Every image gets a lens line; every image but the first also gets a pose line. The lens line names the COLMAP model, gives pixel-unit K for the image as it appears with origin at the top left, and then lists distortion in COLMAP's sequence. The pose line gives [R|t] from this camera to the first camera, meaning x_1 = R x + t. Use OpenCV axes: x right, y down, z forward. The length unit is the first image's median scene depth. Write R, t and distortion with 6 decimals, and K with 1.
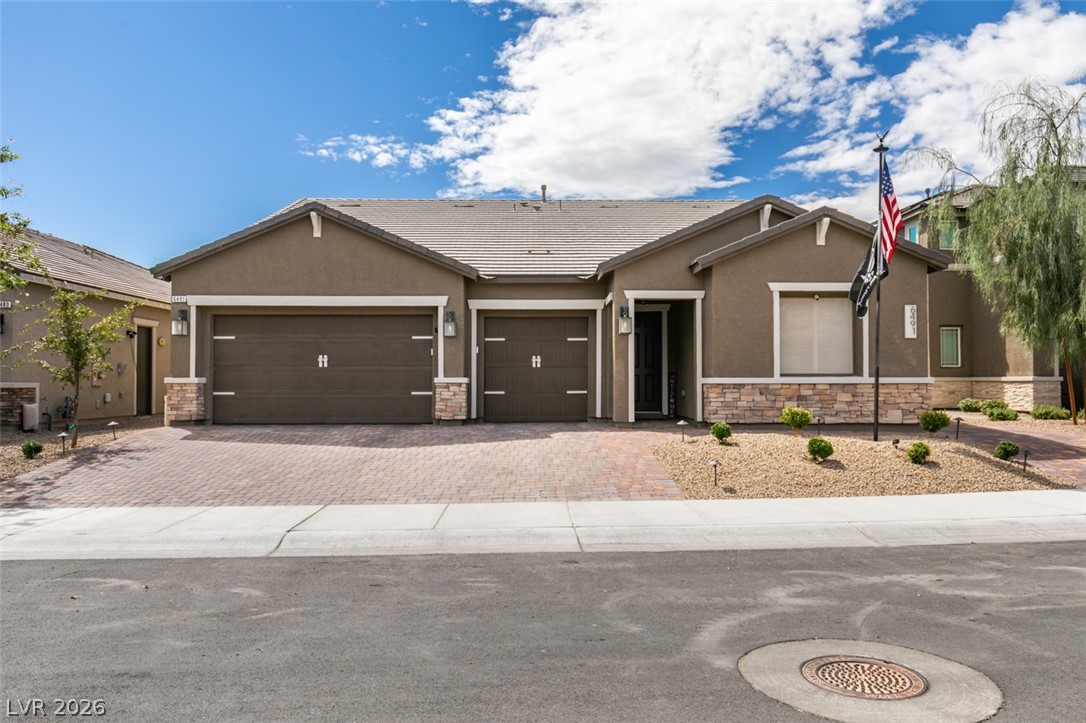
lens RADIAL K [[745.6, 0, 544.8], [0, 745.6, 361.2], [0, 0, 1]] dist [-0.005687, 0.004992]
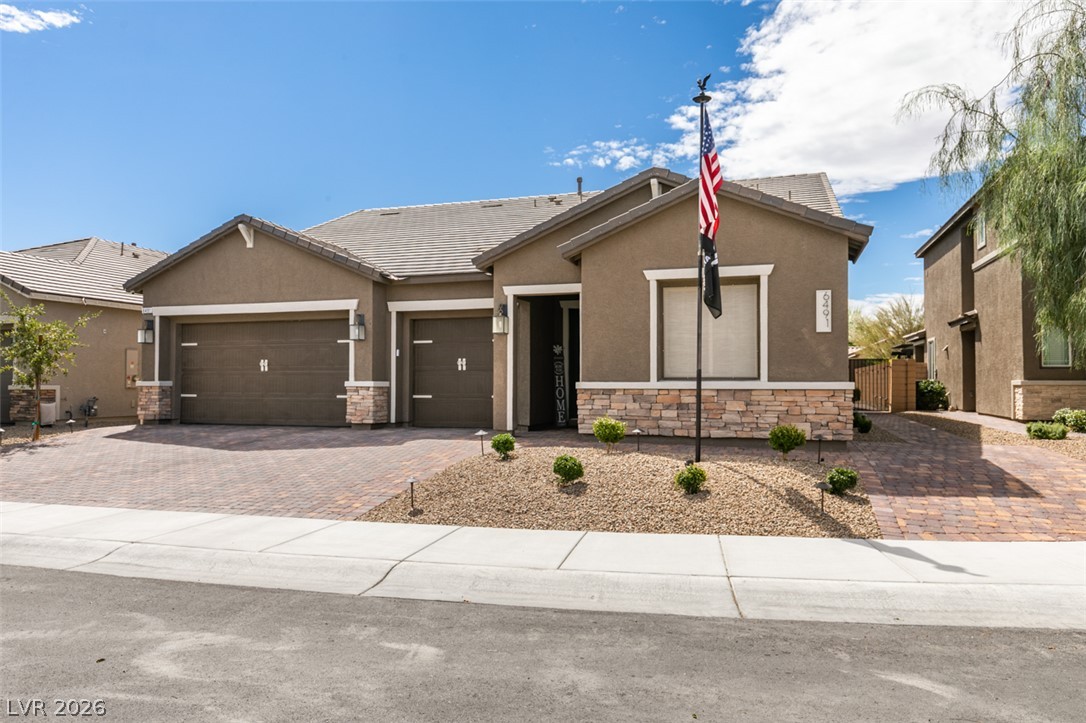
lens RADIAL K [[745.6, 0, 543.4], [0, 745.6, 367.3], [0, 0, 1]] dist [-0.005687, 0.004992]
pose [[0.943165, -0.005358, -0.332281, 0.433174], [0.007961, 0.999947, 0.006474, -0.001047], [0.332229, -0.008752, 0.943158, 0.144164]]
